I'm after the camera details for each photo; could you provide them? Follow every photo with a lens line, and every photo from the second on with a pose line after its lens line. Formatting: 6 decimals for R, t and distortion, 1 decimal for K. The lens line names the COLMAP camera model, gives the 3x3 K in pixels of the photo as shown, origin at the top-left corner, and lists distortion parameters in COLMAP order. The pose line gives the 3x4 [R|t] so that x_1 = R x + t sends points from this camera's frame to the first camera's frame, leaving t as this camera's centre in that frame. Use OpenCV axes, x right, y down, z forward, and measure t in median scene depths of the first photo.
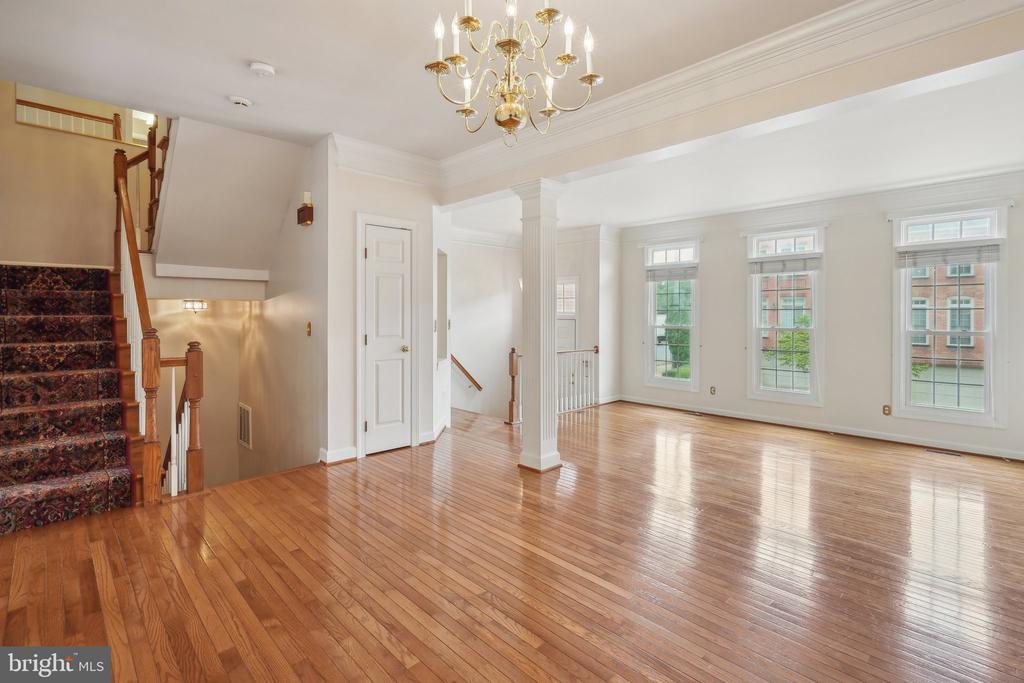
lens RADIAL K [[482.7, 0, 517.4], [0, 482.7, 316.7], [0, 0, 1]] dist [-0.000794, -0.000084]
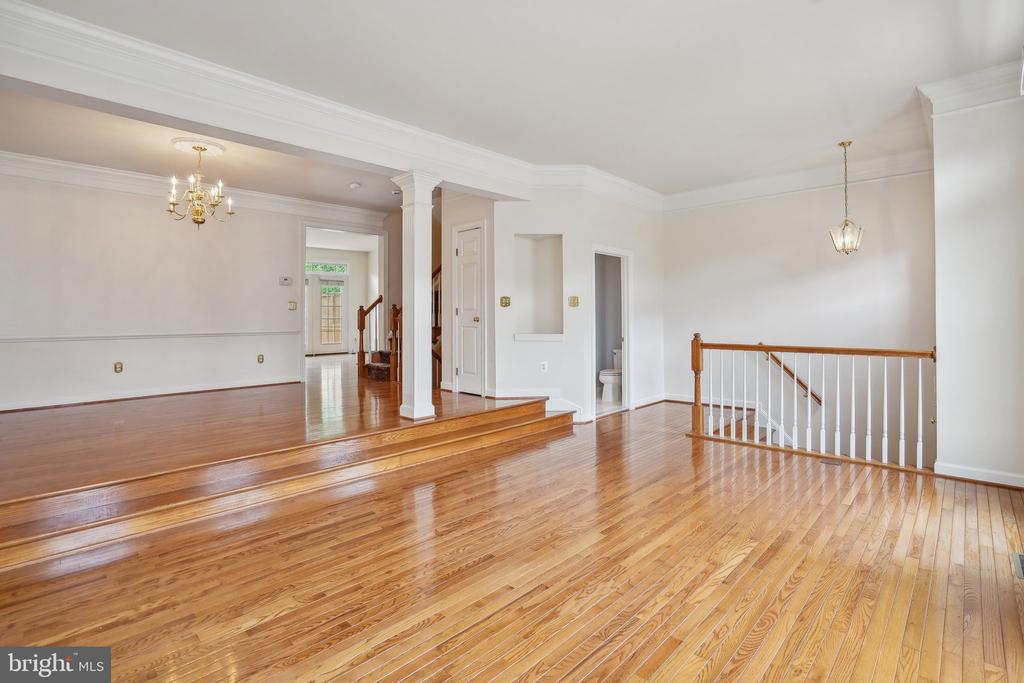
lens RADIAL K [[485.1, 0, 517.4], [0, 485.1, 335.6], [0, 0, 1]] dist [-0.001317, -0.000056]
pose [[0.001146, 0.029656, -0.999560, 1.474481], [0.001167, 0.999559, 0.029657, 0.097024], [0.999999, -0.001201, 0.001111, 1.515034]]
